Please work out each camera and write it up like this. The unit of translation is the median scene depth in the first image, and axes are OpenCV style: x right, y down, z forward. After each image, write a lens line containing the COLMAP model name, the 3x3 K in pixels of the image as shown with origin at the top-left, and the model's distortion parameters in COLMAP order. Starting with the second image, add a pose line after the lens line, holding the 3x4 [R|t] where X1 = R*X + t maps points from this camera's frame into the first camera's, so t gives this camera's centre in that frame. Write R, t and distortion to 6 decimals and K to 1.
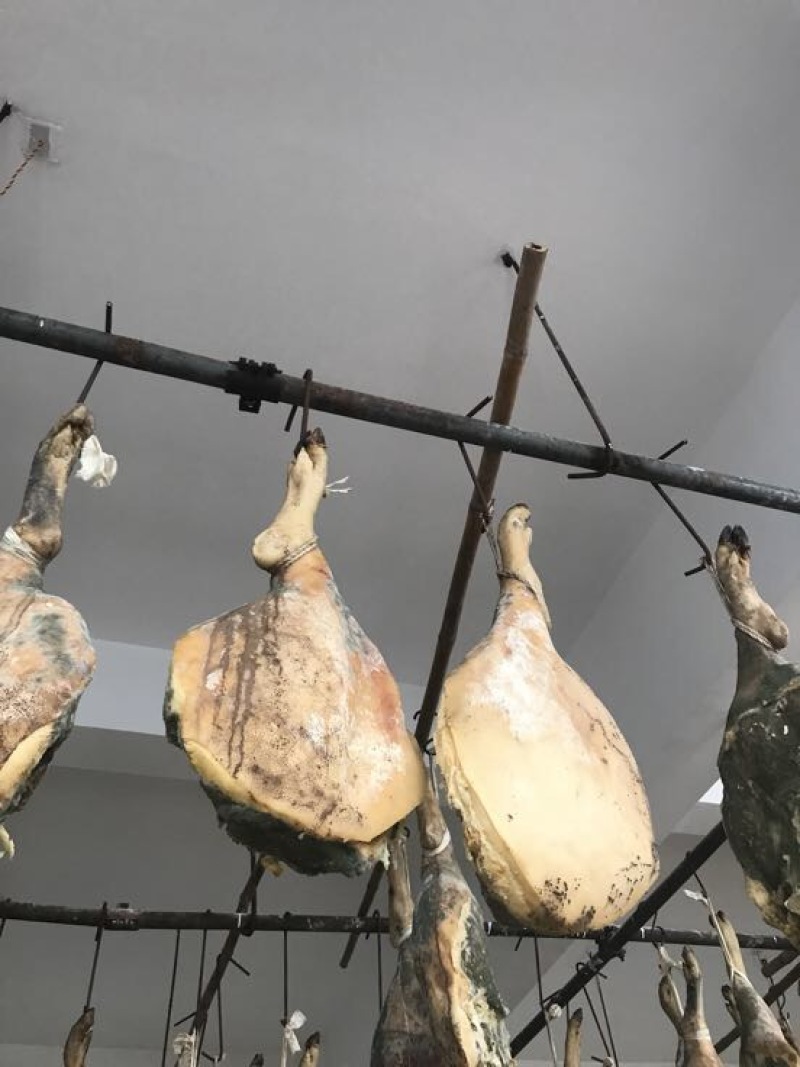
lens RADIAL K [[874.9, 0, 416.9], [0, 874.9, 526.4], [0, 0, 1]] dist [0.024225, -0.035160]
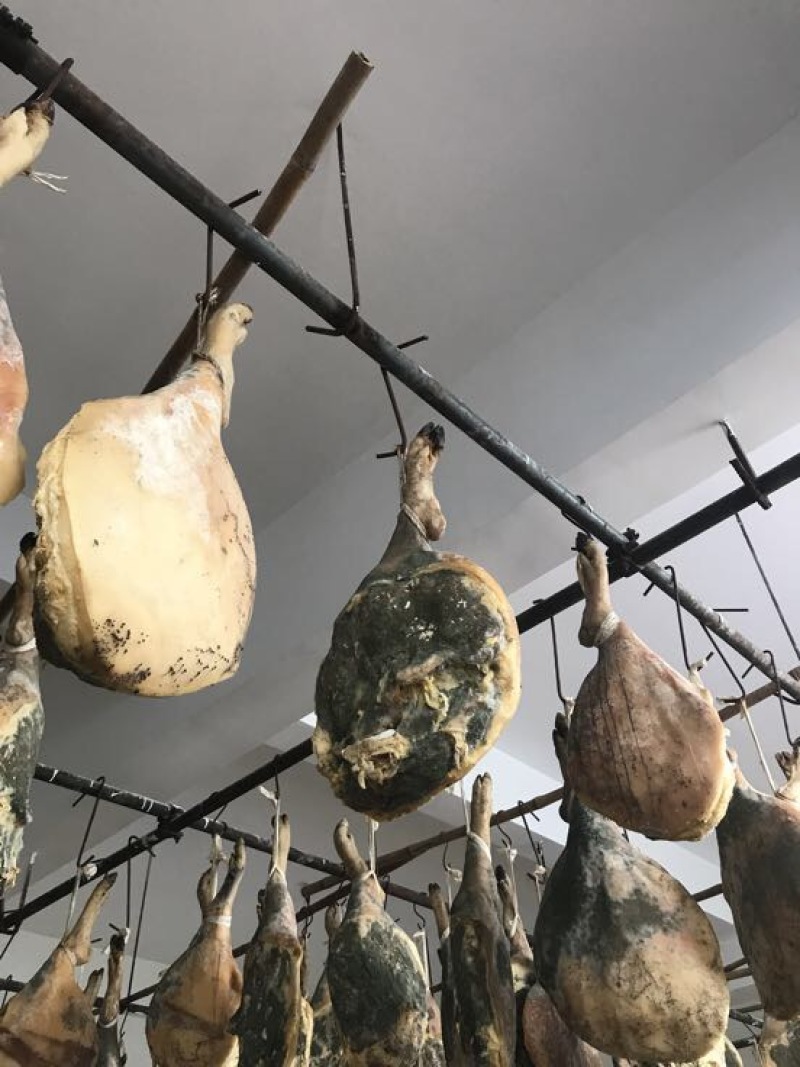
lens RADIAL K [[874.9, 0, 405.9], [0, 874.9, 526.8], [0, 0, 1]] dist [0.024225, -0.035160]
pose [[0.883555, 0.353108, 0.307645, 0.072951], [-0.373215, 0.927718, 0.007056, 0.134831], [-0.282916, -0.121052, 0.951475, 0.050467]]
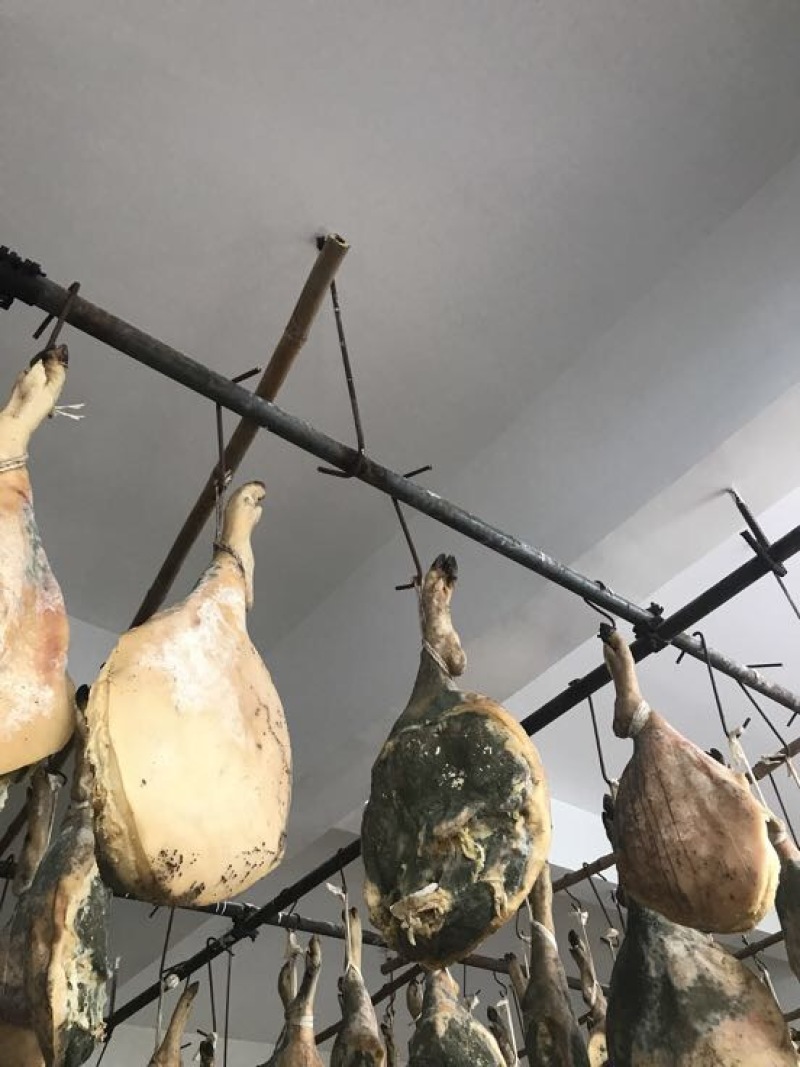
lens RADIAL K [[874.9, 0, 406.1], [0, 874.9, 522.5], [0, 0, 1]] dist [0.024225, -0.035160]
pose [[0.932549, 0.256843, 0.253738, 0.038738], [-0.261191, 0.965137, -0.017008, -0.008577], [-0.249260, -0.050413, 0.967123, -0.011755]]
